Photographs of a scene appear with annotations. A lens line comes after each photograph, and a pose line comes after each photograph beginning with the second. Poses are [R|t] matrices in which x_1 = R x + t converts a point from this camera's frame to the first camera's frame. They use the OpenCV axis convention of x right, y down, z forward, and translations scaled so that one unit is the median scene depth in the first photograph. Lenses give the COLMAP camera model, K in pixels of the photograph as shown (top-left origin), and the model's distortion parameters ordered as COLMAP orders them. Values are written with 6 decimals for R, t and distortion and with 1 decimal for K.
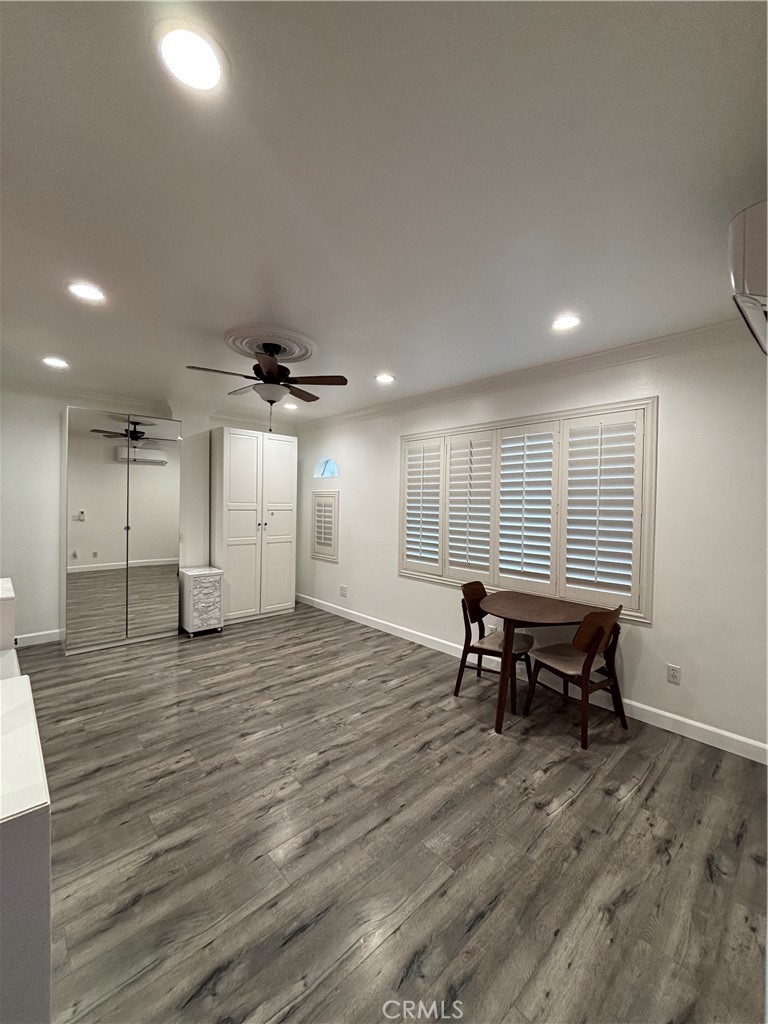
lens RADIAL K [[409.2, 0, 373.1], [0, 409.2, 507.4], [0, 0, 1]] dist [0.000413, -0.000171]
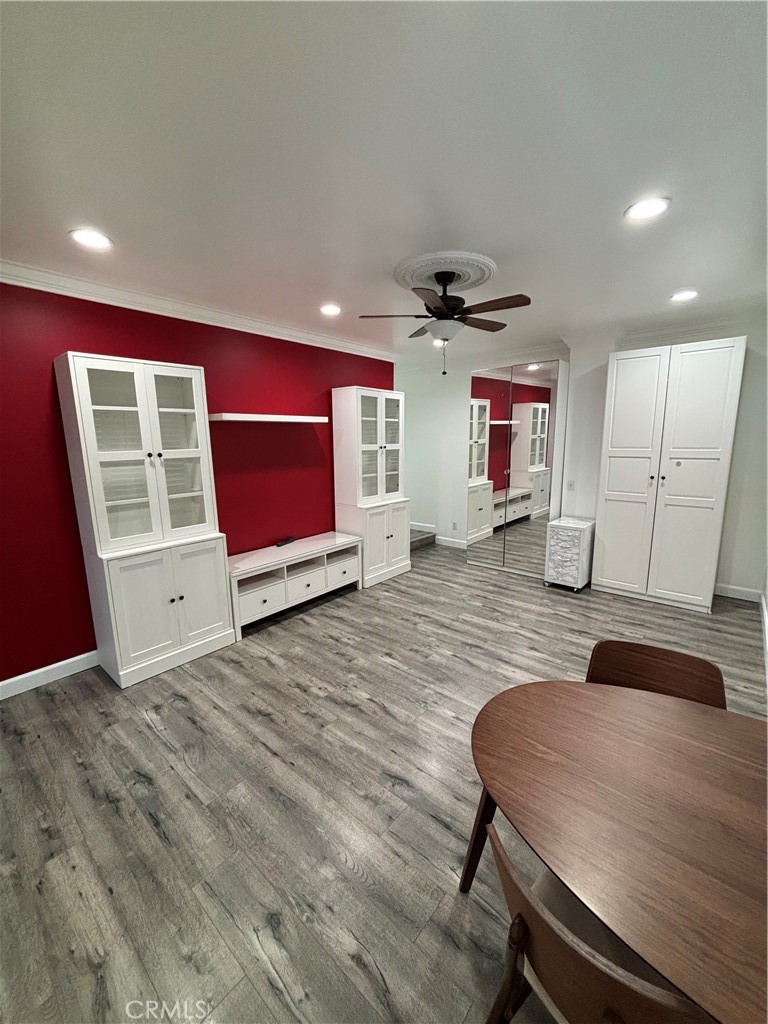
lens RADIAL K [[402.3, 0, 384.0], [0, 402.3, 512.0], [0, 0, 1]] dist [-0.001497, -0.000274]
pose [[0.135976, 0.160041, -0.977700, 0.633234], [0.003735, 0.986776, 0.162046, -0.026782], [0.990705, -0.025686, 0.133580, 0.723180]]
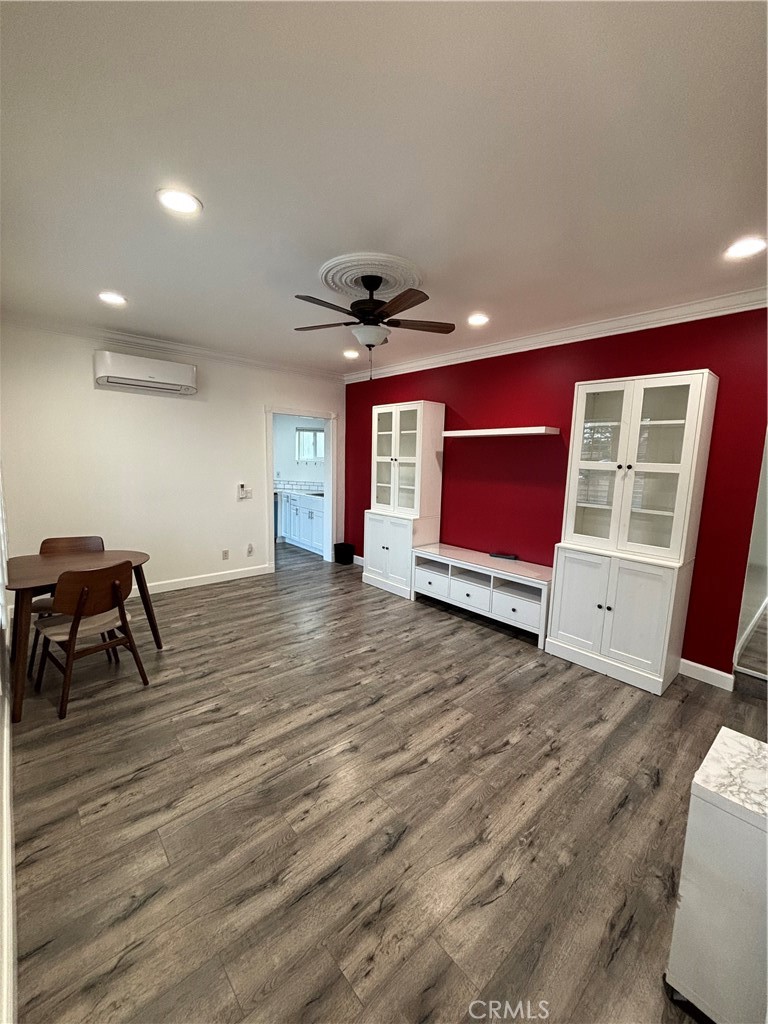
lens RADIAL K [[419.2, 0, 397.2], [0, 419.2, 520.0], [0, 0, 1]] dist [0.023496, -0.000129]
pose [[-0.998666, -0.035725, -0.037277, -0.280670], [-0.041451, 0.985203, 0.166302, -0.046174], [0.030784, 0.167626, -0.985370, 1.884262]]
